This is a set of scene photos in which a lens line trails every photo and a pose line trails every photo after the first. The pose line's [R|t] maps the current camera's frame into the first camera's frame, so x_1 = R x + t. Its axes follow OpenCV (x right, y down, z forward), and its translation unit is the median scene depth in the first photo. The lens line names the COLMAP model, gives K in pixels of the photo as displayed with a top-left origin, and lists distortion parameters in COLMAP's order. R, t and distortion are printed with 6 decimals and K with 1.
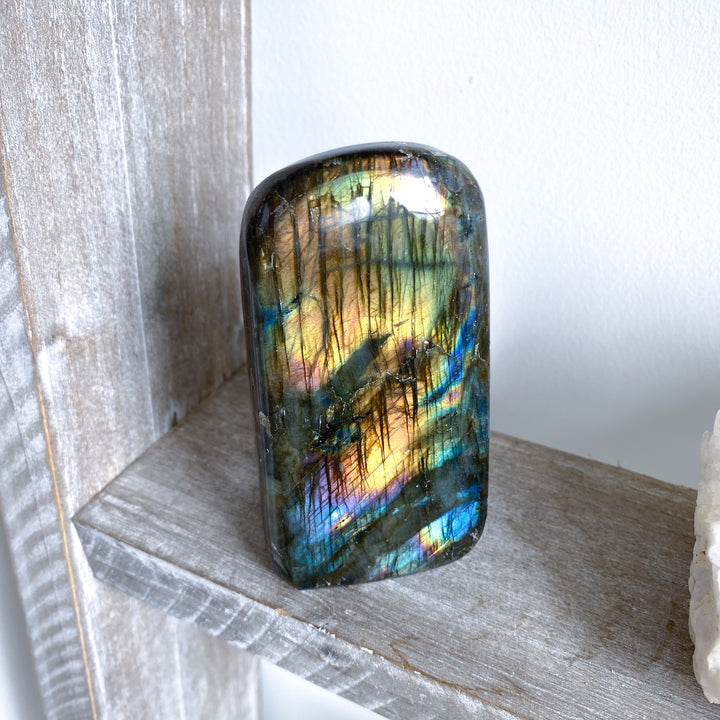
lens RADIAL K [[750.1, 0, 362.8], [0, 750.1, 387.9], [0, 0, 1]] dist [0.001981, -0.008047]
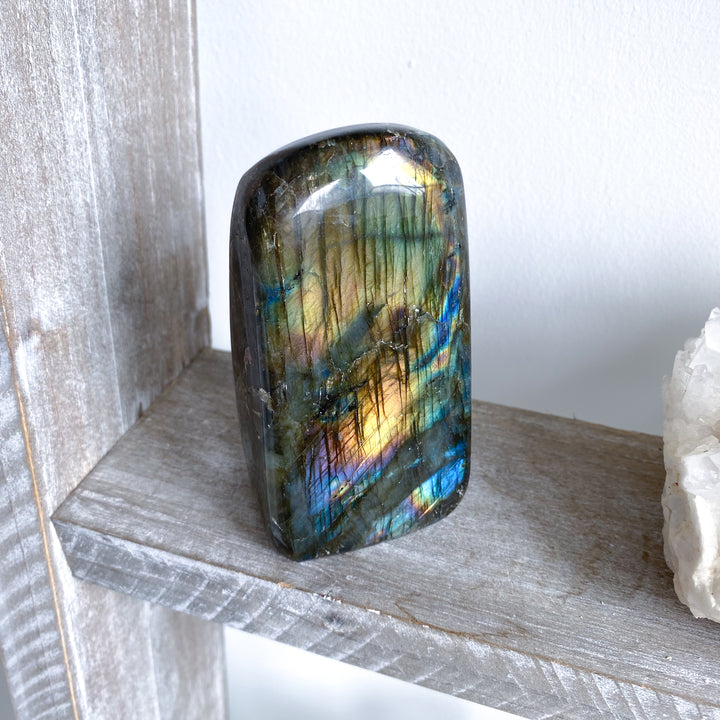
lens RADIAL K [[748.0, 0, 360.0], [0, 748.0, 360.0], [0, 0, 1]] dist [0.010852, -0.018325]
pose [[0.988100, -0.072738, 0.135526, -0.138046], [0.075247, 0.997074, -0.013481, 0.016707], [-0.134149, 0.023519, 0.990682, -0.033501]]
